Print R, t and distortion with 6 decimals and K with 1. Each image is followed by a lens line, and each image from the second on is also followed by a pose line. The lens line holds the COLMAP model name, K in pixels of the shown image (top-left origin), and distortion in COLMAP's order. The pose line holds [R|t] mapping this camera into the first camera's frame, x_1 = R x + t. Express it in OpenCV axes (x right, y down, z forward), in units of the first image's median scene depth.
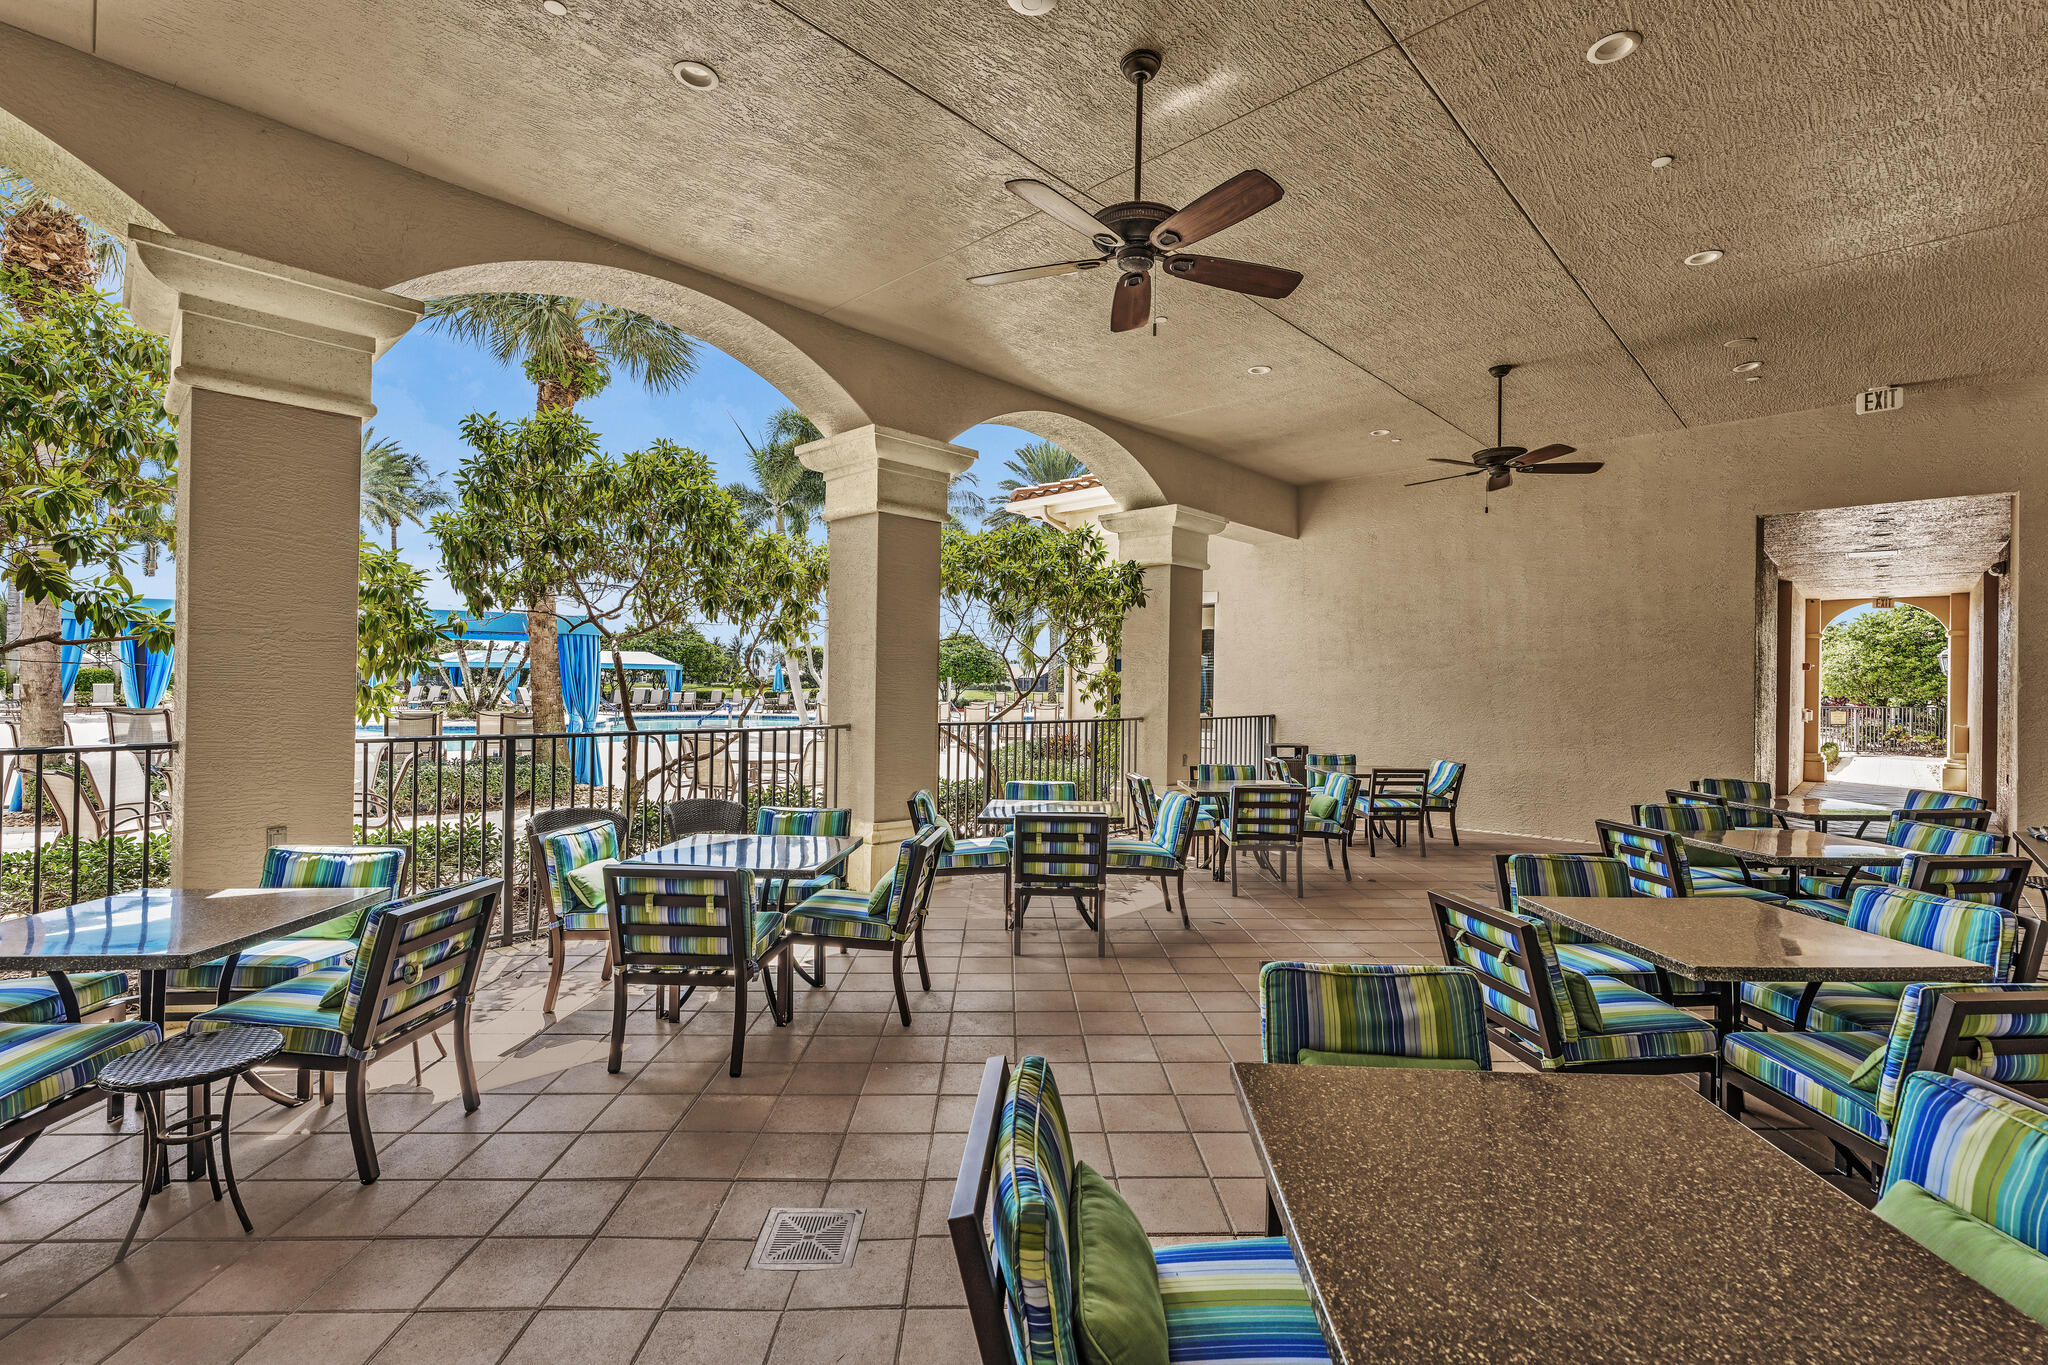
lens RADIAL K [[934.1, 0, 1033.6], [0, 934.1, 680.2], [0, 0, 1]] dist [-0.001640, 0.000145]
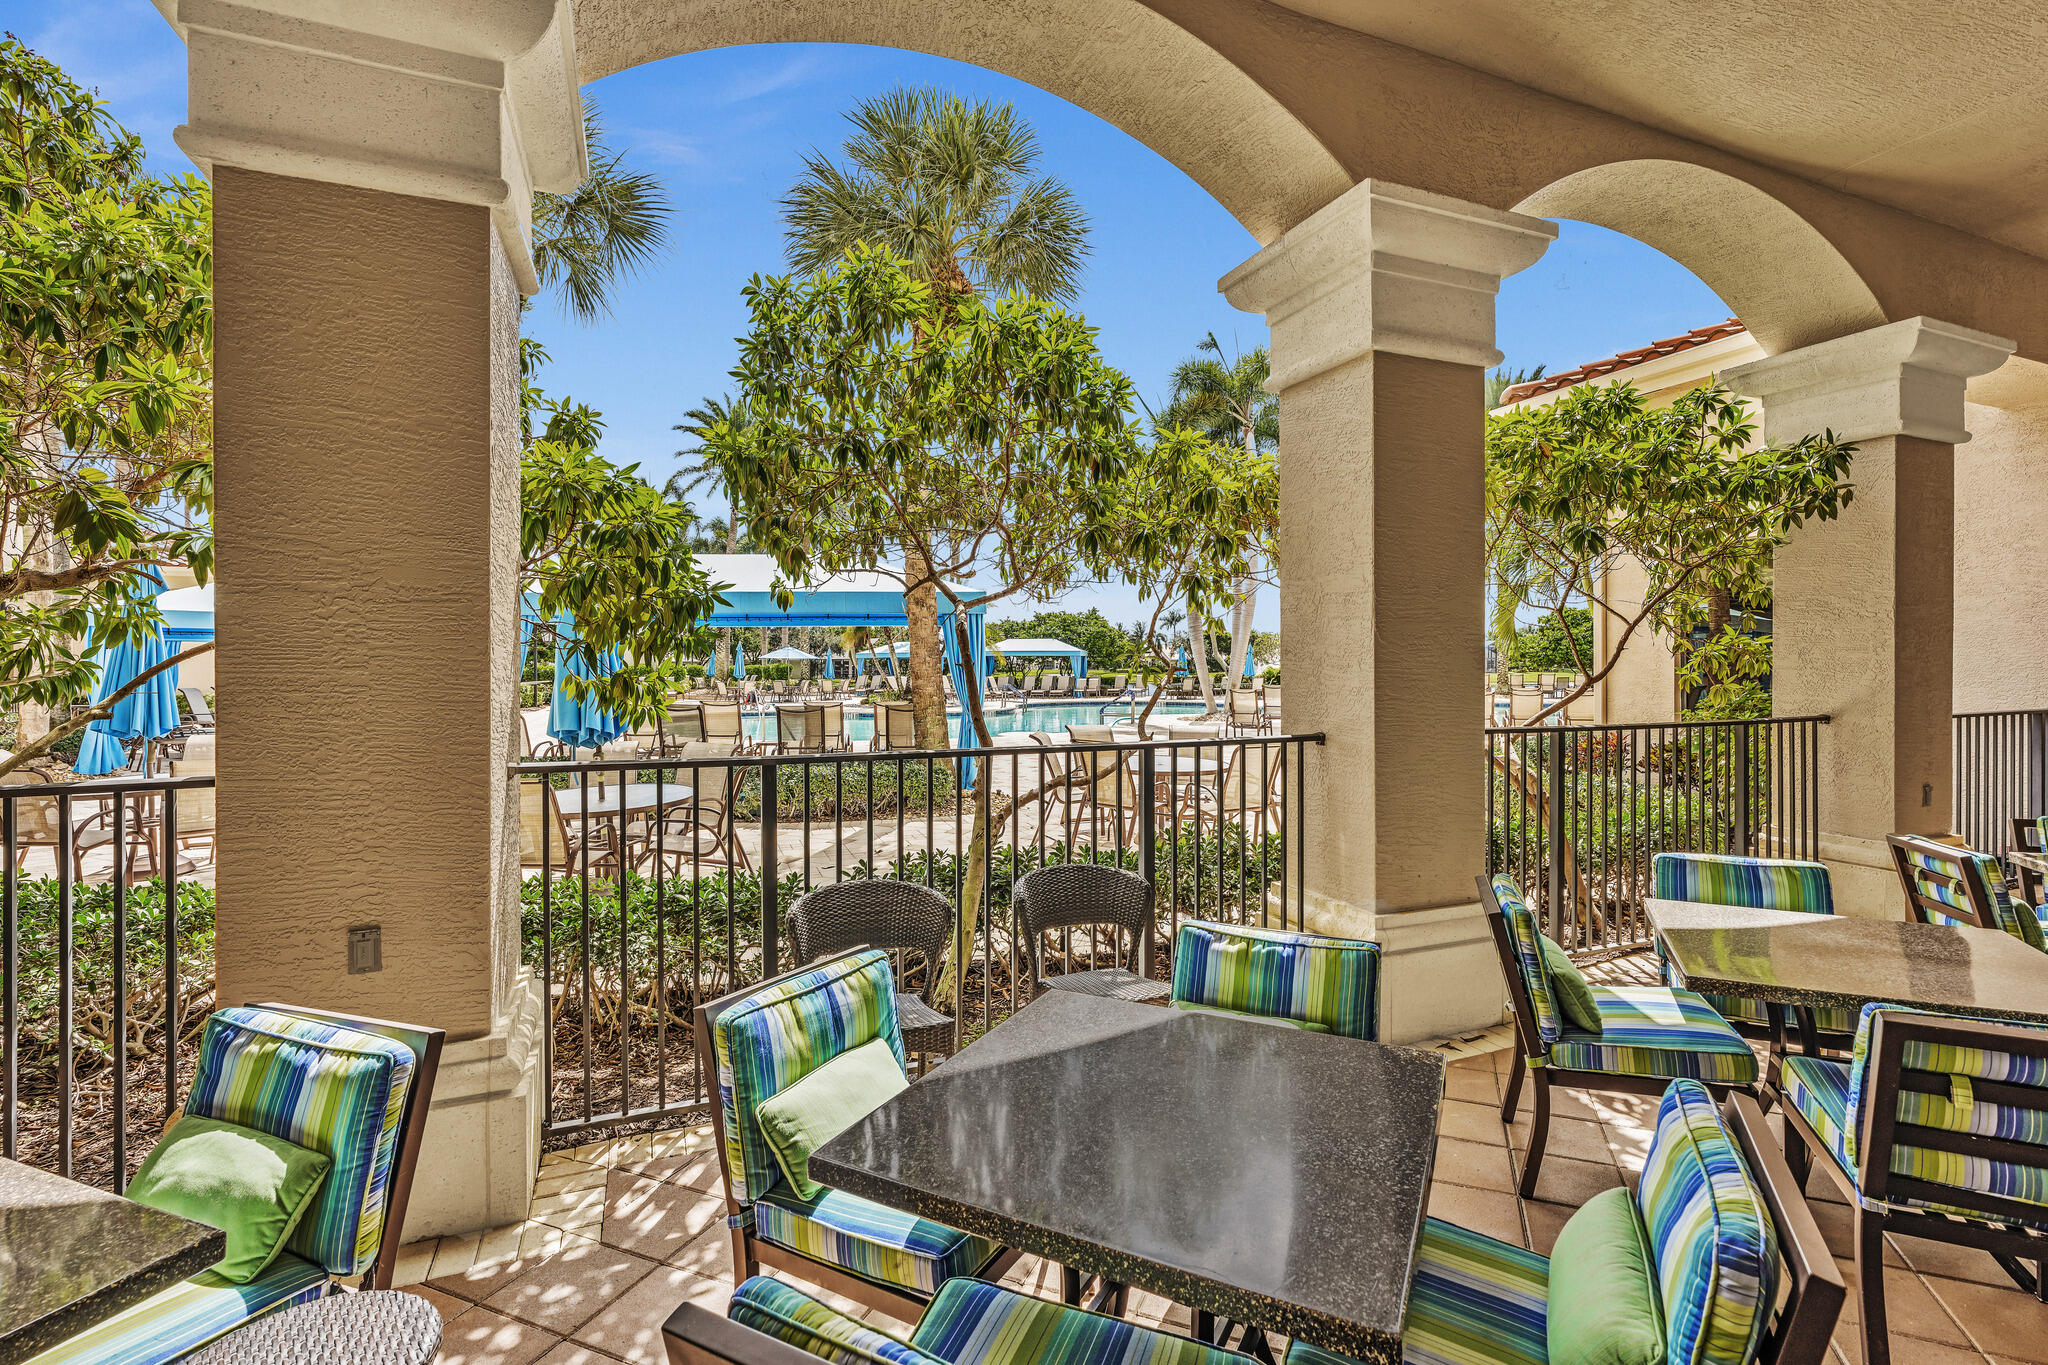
lens RADIAL K [[934.1, 0, 1033.6], [0, 934.1, 680.2], [0, 0, 1]] dist [-0.001640, 0.000145]
pose [[0.912283, -0.011451, -0.409401, -0.094753], [0.018510, 0.999740, 0.013284, 0.002665], [0.409142, -0.019697, 0.912258, 0.308598]]
